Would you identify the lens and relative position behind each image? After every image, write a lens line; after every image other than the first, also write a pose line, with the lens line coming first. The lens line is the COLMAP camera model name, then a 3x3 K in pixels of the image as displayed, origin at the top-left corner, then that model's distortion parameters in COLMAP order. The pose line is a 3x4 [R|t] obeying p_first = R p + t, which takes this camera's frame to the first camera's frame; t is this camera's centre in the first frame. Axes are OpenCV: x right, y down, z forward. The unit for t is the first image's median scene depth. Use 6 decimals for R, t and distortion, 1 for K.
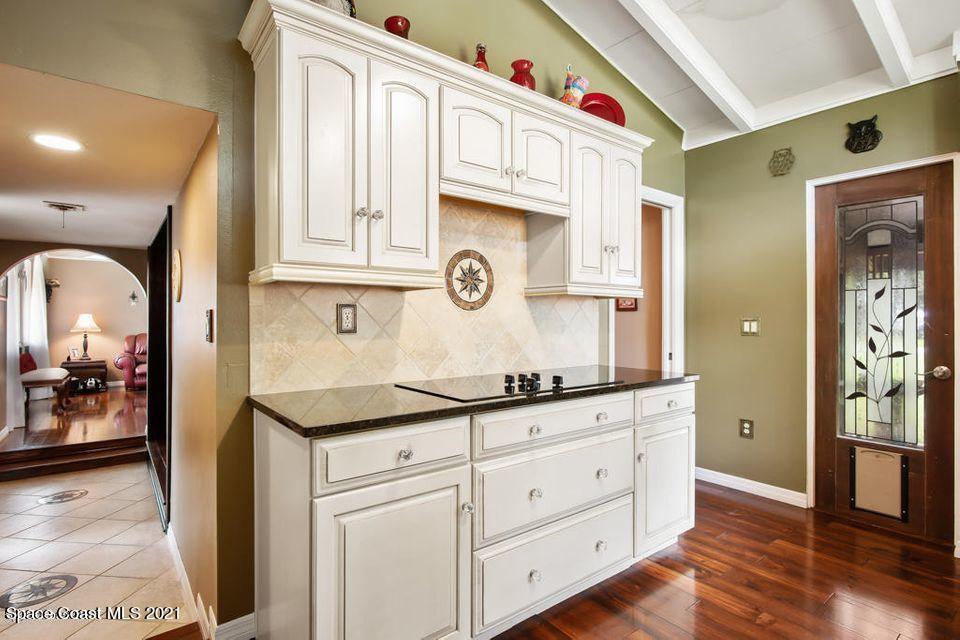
lens RADIAL K [[482.6, 0, 480.0], [0, 482.6, 320.0], [0, 0, 1]] dist [-0.015789, -0.000169]
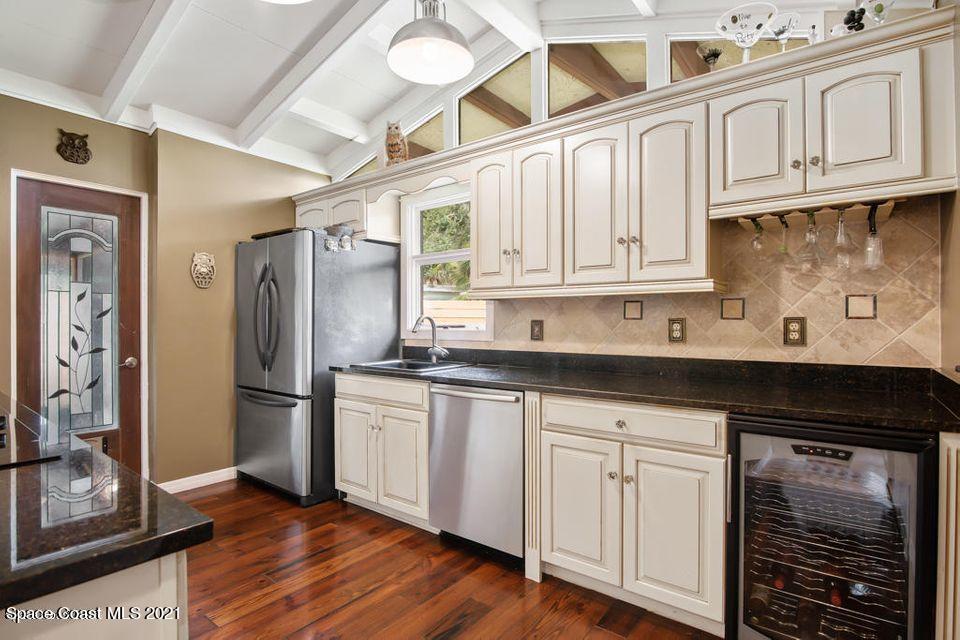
lens RADIAL K [[482.6, 0, 480.0], [0, 482.6, 320.0], [0, 0, 1]] dist [-0.015789, -0.000169]
pose [[-0.249461, 0.003758, 0.968378, -0.449432], [-0.000583, 0.999992, -0.004031, 0.003170], [-0.968385, -0.001570, -0.249457, 0.383343]]
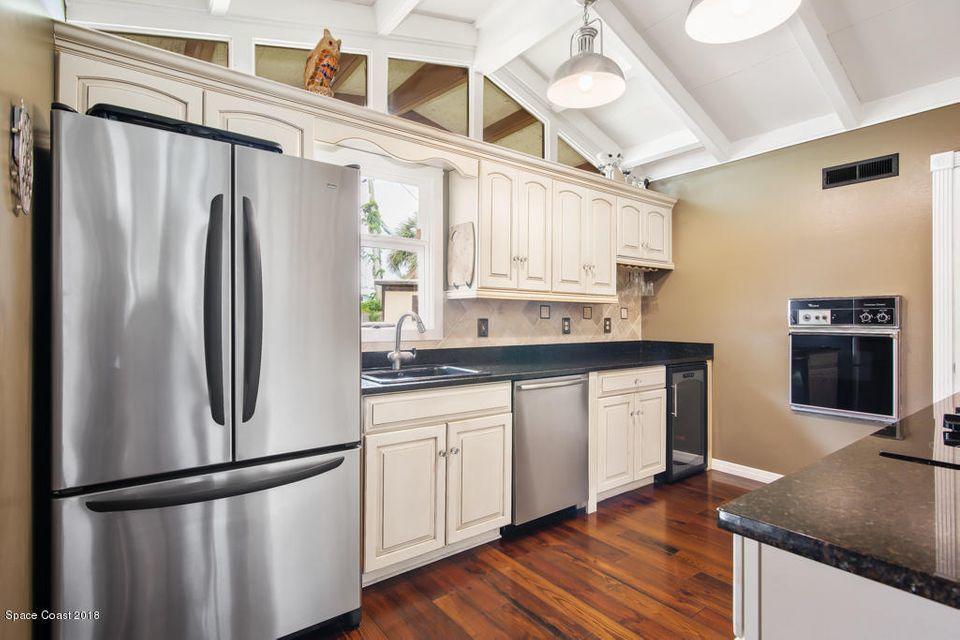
lens RADIAL K [[472.1, 0, 480.0], [0, 472.1, 320.0], [0, 0, 1]] dist [-0.001275, -0.000097]
pose [[-0.999922, -0.000910, 0.012427, 0.544221], [-0.000930, 0.999998, -0.001592, 0.004097], [-0.012425, -0.001604, -0.999922, 1.159603]]
